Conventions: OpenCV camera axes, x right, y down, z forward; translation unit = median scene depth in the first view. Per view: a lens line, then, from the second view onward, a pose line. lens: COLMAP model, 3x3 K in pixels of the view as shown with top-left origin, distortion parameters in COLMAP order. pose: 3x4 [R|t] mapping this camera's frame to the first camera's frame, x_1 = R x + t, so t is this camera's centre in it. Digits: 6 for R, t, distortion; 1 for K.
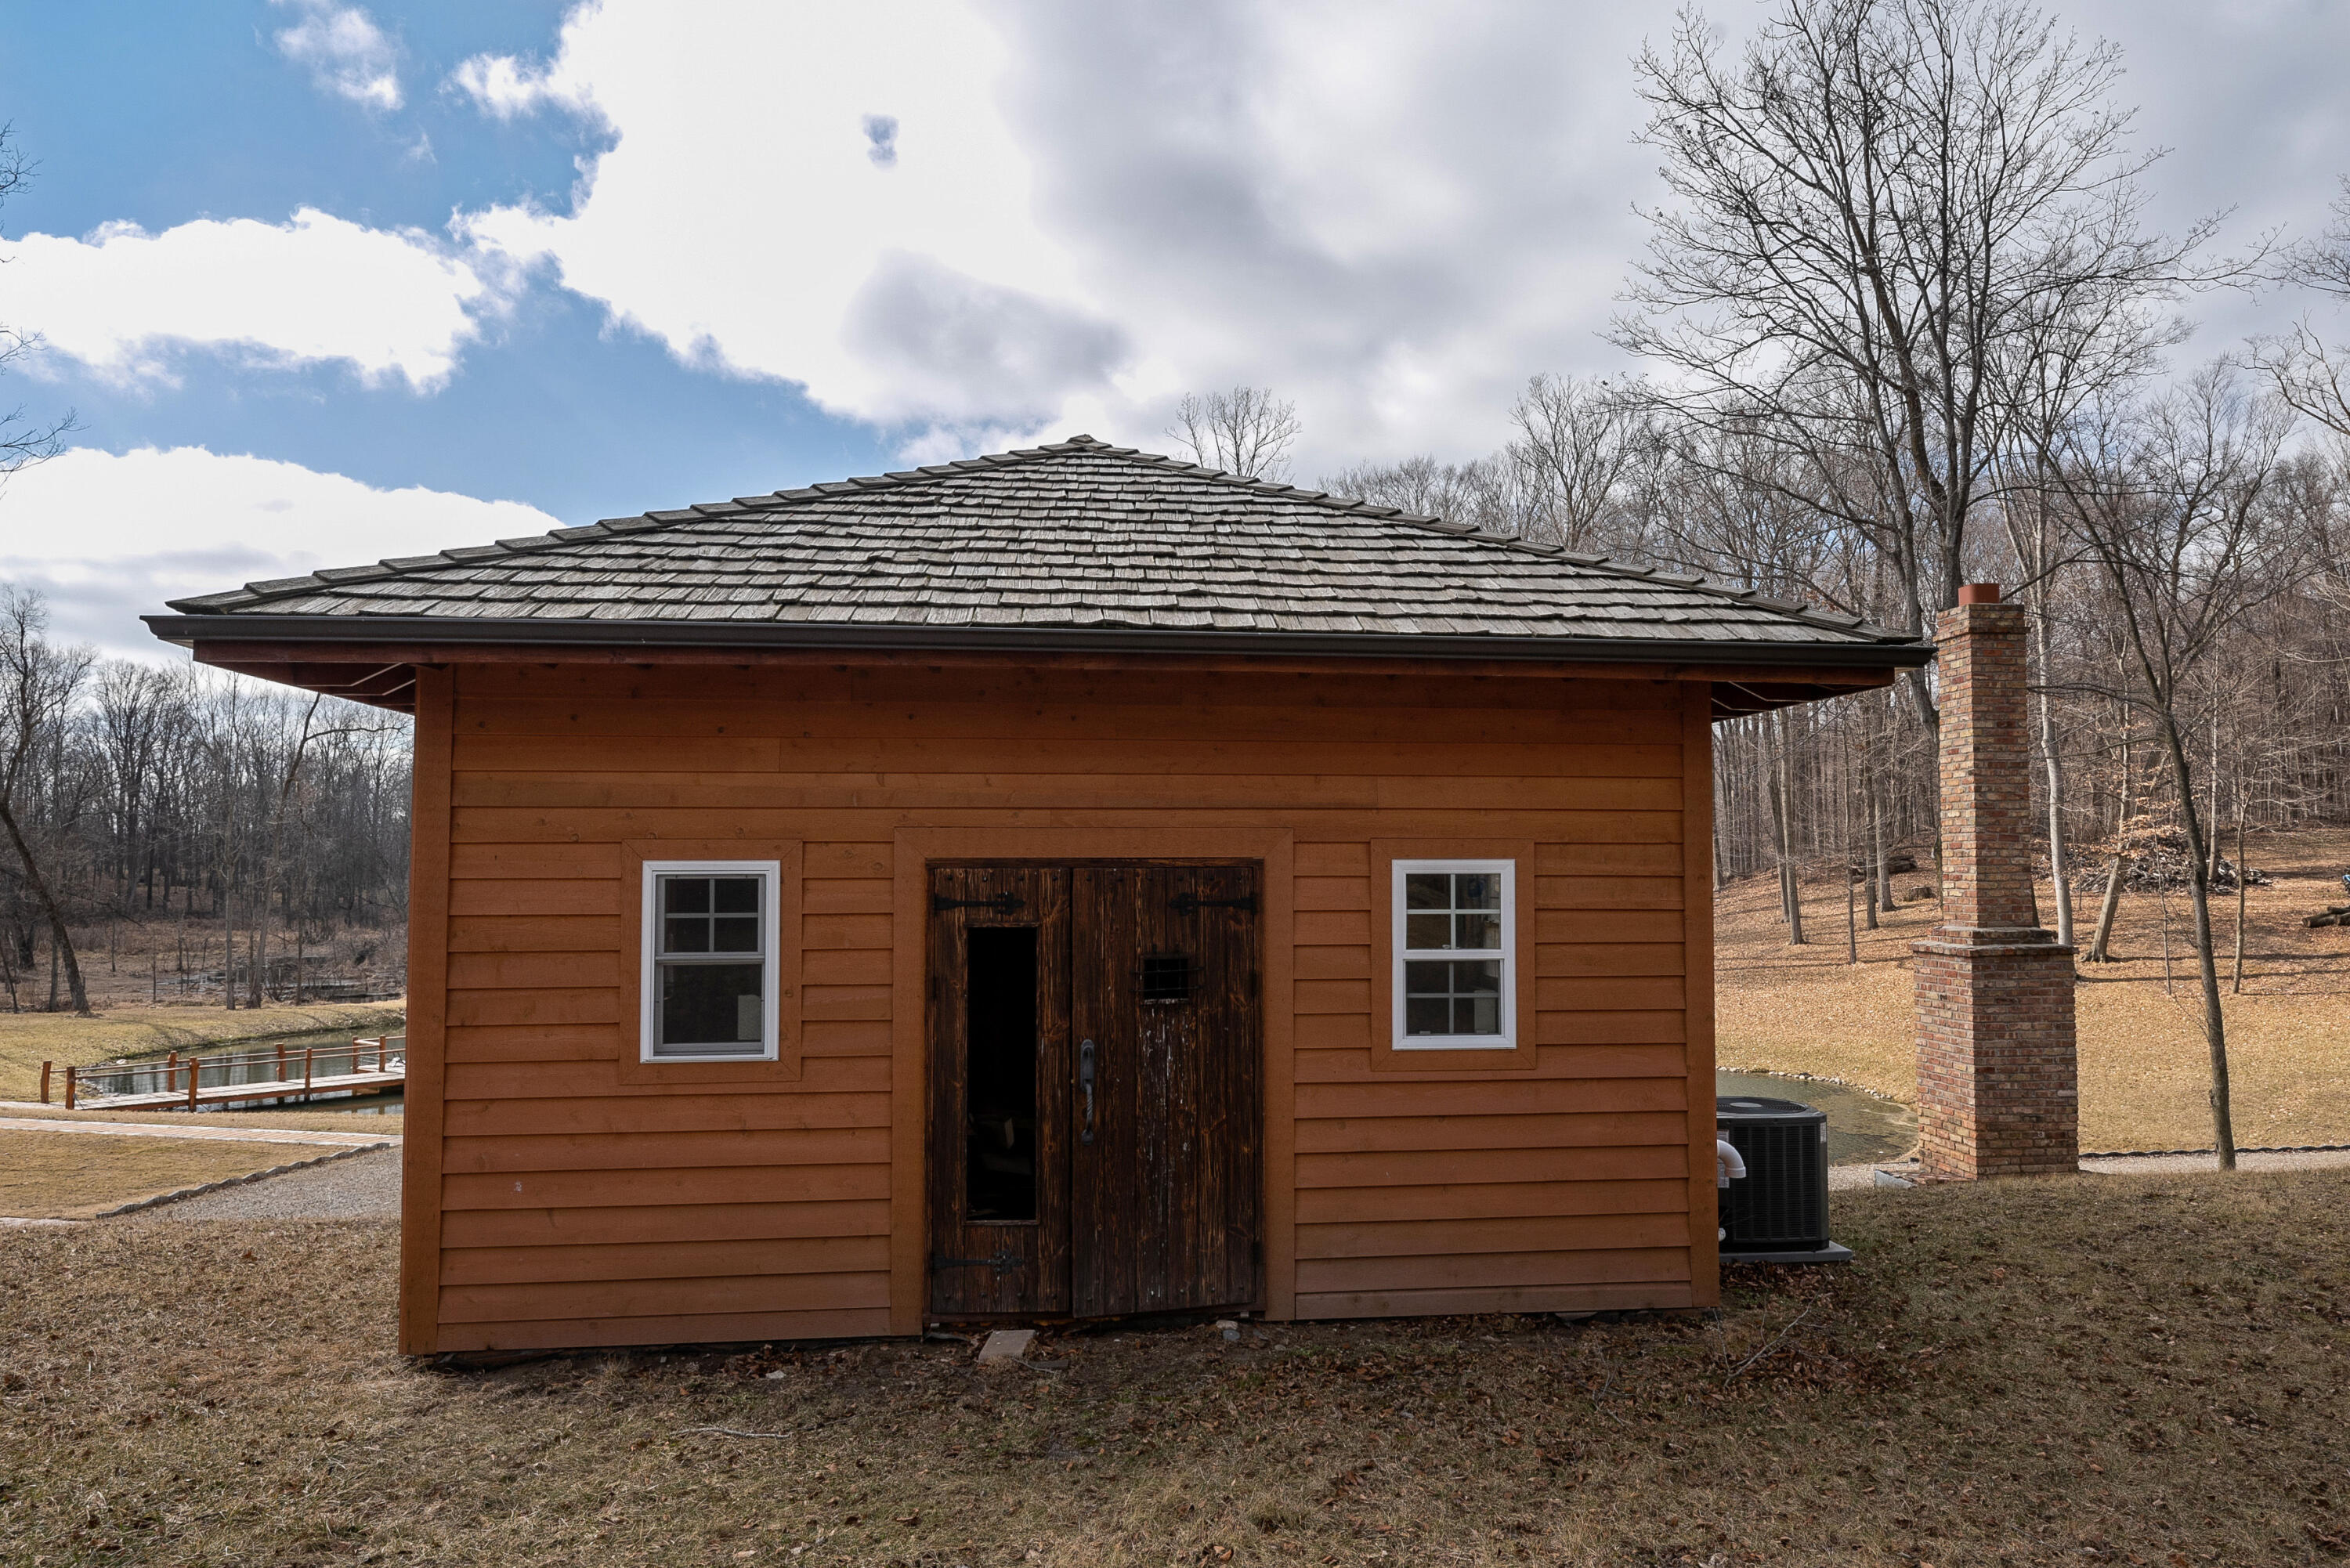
lens RADIAL K [[1498.0, 0, 1175.4], [0, 1498.0, 789.5], [0, 0, 1]] dist [0.005979, 0.005001]
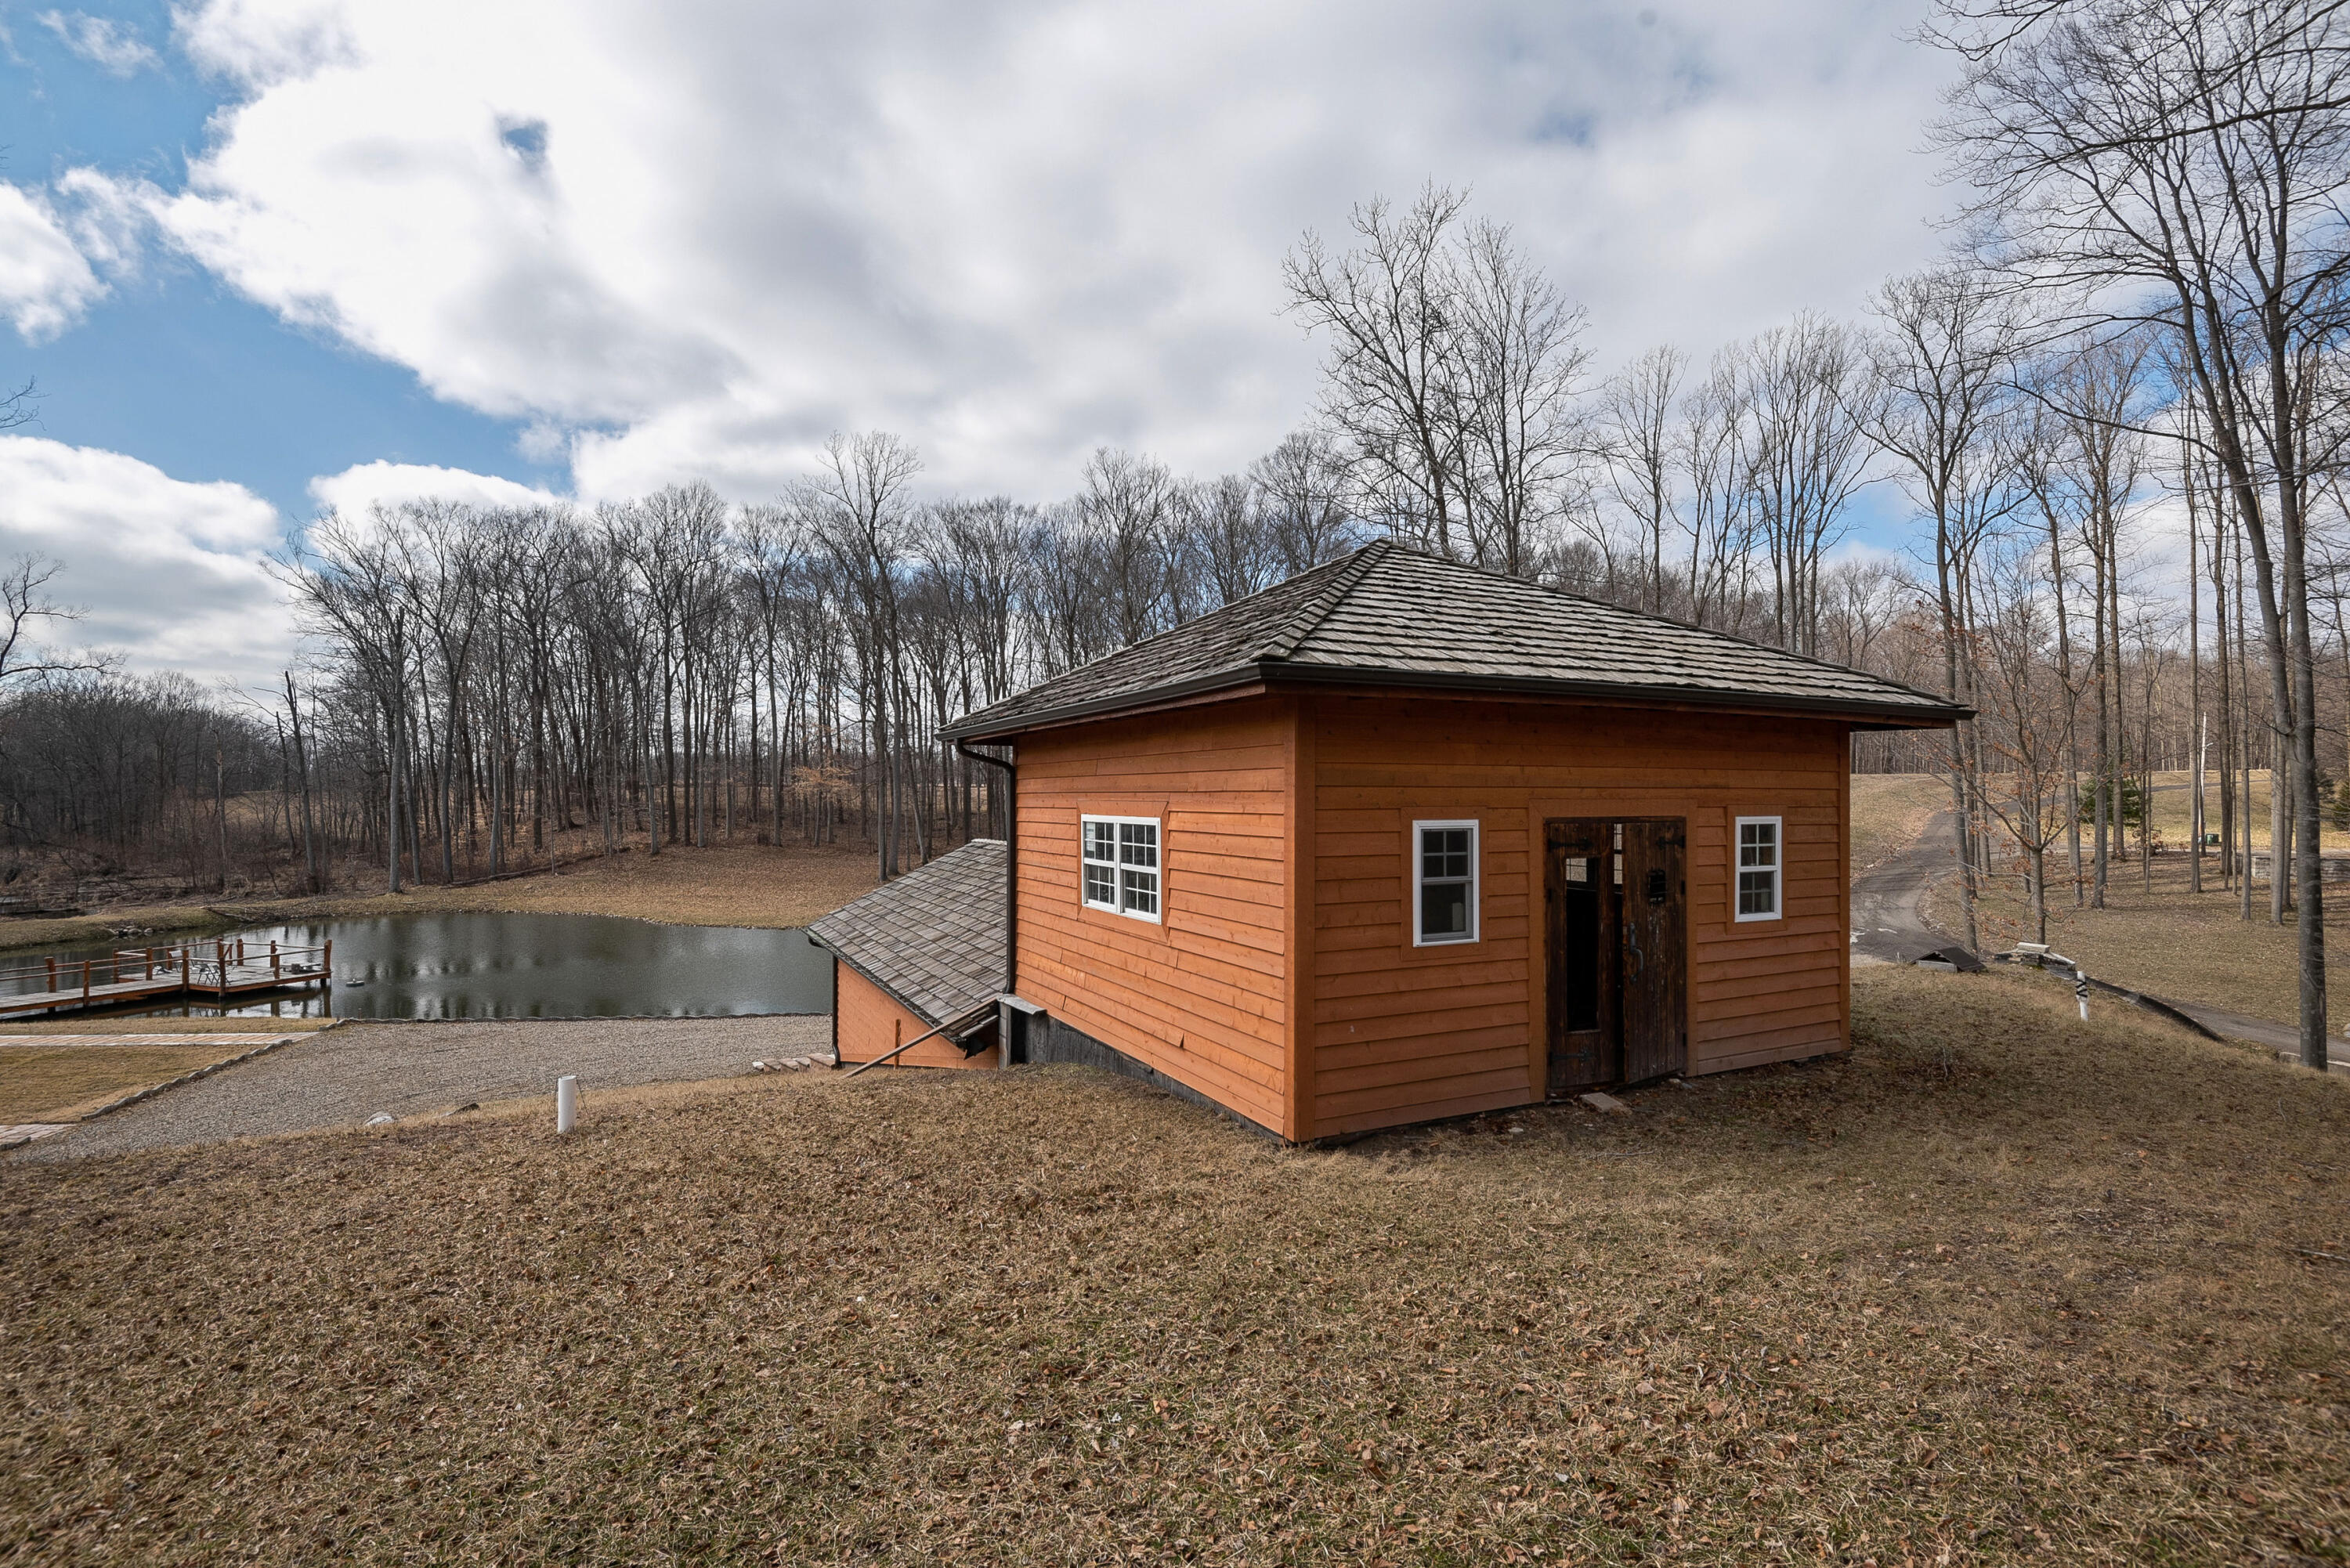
lens RADIAL K [[1088.1, 0, 1172.4], [0, 1088.1, 778.2], [0, 0, 1]] dist [0.001768, -0.000881]
pose [[0.937803, 0.009718, 0.347031, -0.955997], [-0.023113, 0.999138, 0.034480, -0.028918], [-0.346397, -0.040356, 0.937220, 0.017060]]
